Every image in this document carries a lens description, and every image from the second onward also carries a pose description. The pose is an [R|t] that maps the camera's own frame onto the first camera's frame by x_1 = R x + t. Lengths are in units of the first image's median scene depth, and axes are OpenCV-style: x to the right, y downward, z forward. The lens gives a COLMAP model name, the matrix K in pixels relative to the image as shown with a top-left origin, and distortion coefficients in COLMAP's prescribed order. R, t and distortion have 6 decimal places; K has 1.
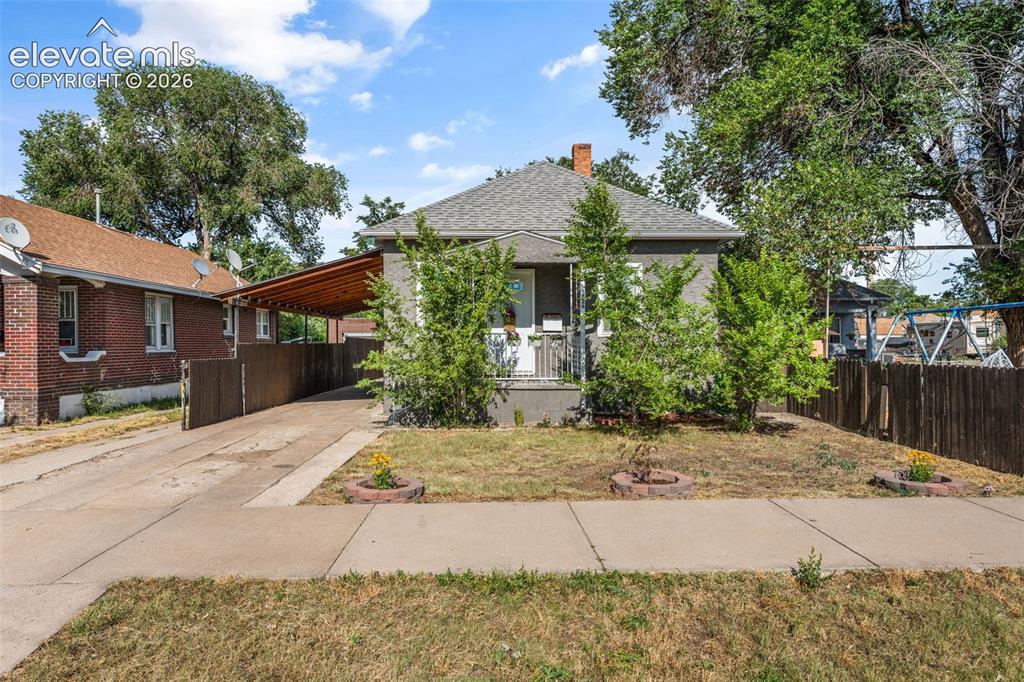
lens RADIAL K [[613.2, 0, 512.0], [0, 613.2, 341.0], [0, 0, 1]] dist [0.001620, -0.000586]
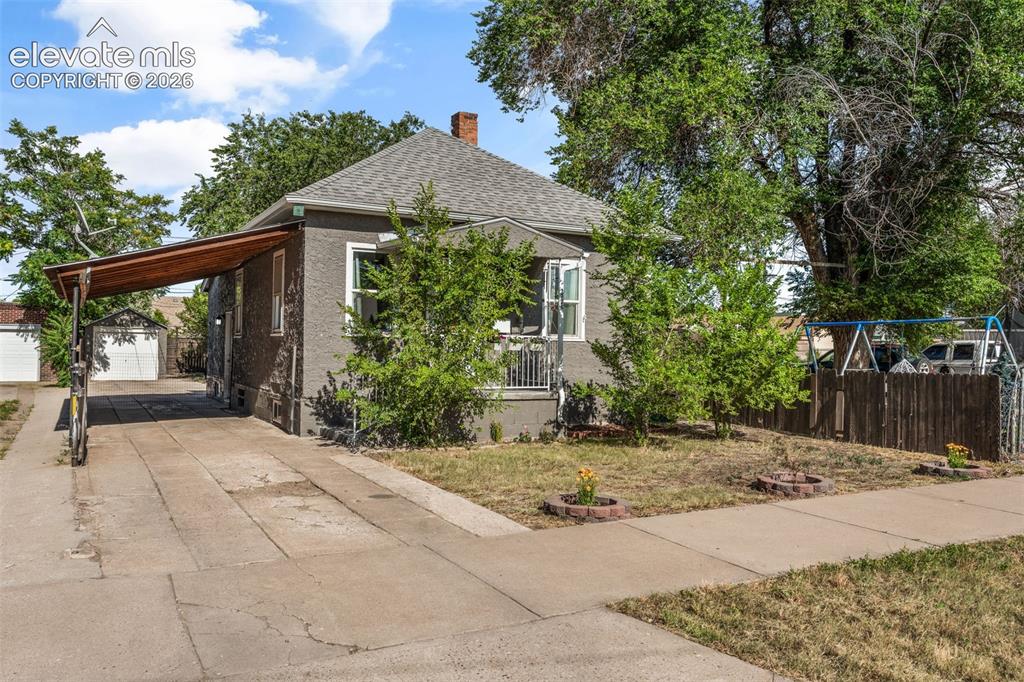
lens RADIAL K [[771.3, 0, 511.2], [0, 771.3, 353.5], [0, 0, 1]] dist [0.004707, 0.003755]
pose [[0.898601, 0.012673, 0.438583, -0.573752], [-0.018057, 0.999804, 0.008107, 0.004738], [-0.438395, -0.015204, 0.898654, 0.017910]]
